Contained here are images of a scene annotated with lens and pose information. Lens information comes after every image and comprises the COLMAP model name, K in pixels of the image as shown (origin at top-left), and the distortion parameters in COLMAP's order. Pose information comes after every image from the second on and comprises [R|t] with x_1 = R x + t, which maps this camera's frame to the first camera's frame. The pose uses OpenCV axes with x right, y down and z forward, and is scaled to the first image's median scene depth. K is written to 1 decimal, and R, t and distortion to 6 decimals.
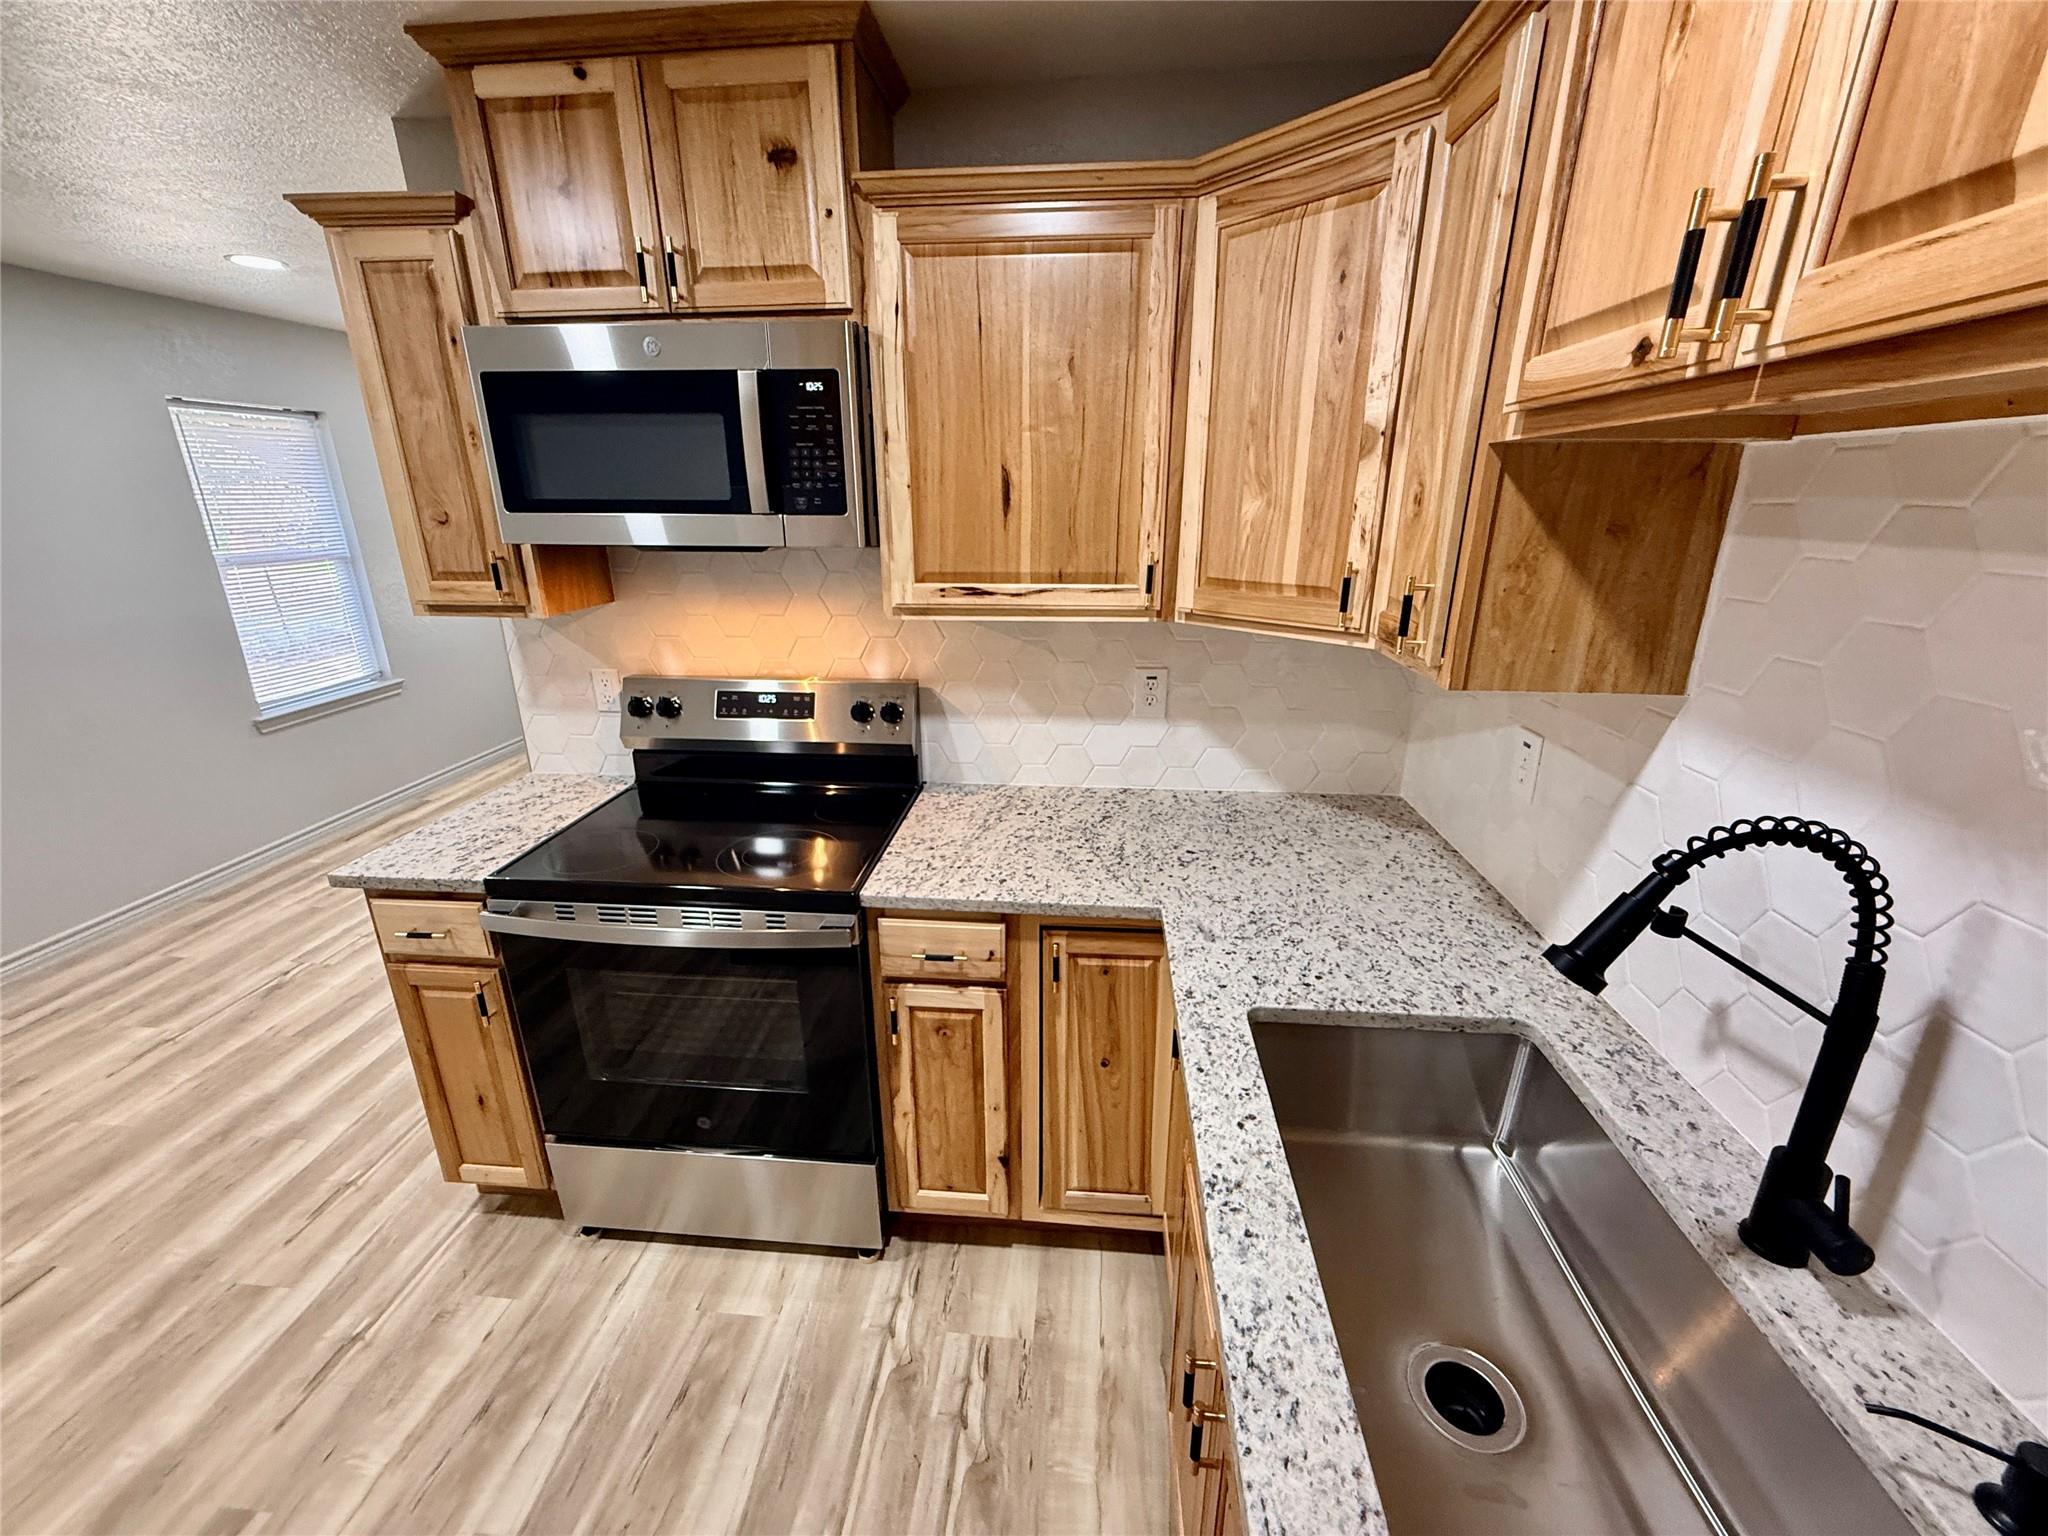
lens RADIAL K [[815.8, 0, 1023.9], [0, 815.8, 767.9], [0, 0, 1]] dist [-0.000958, -0.000627]
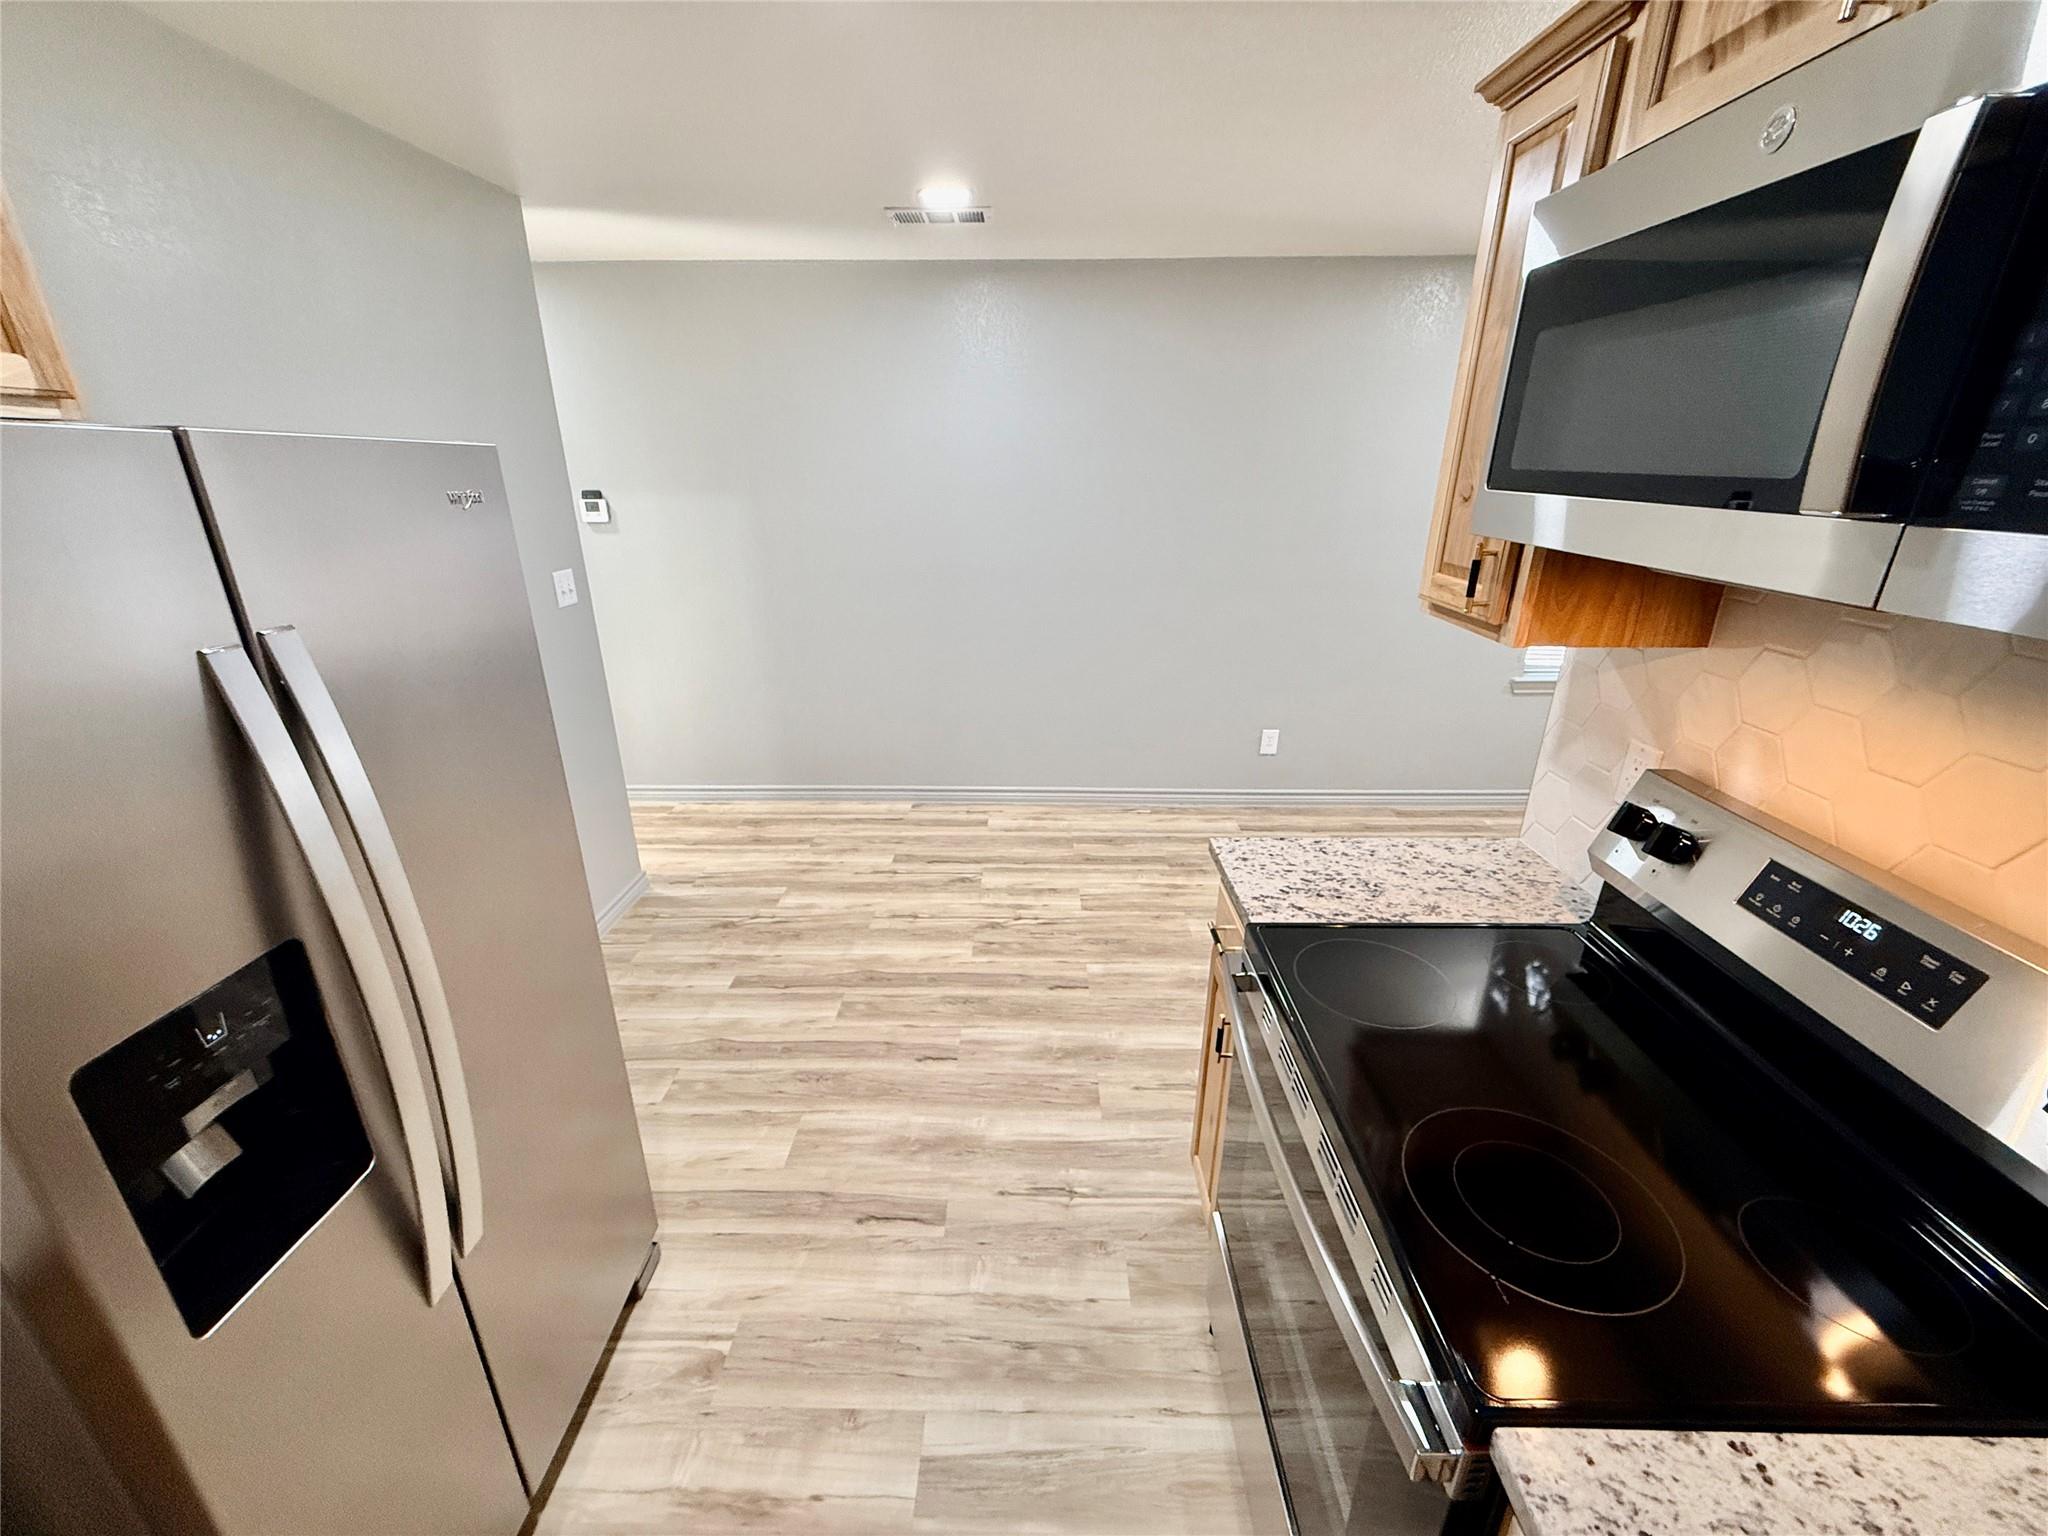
lens RADIAL K [[815.8, 0, 1015.5], [0, 815.8, 766.8], [0, 0, 1]] dist [-0.000958, -0.000627]
pose [[0.070367, 0.352444, -0.933183, 0.045487], [-0.316363, 0.895093, 0.314203, -0.179323], [0.946025, 0.273115, 0.174486, 0.529201]]
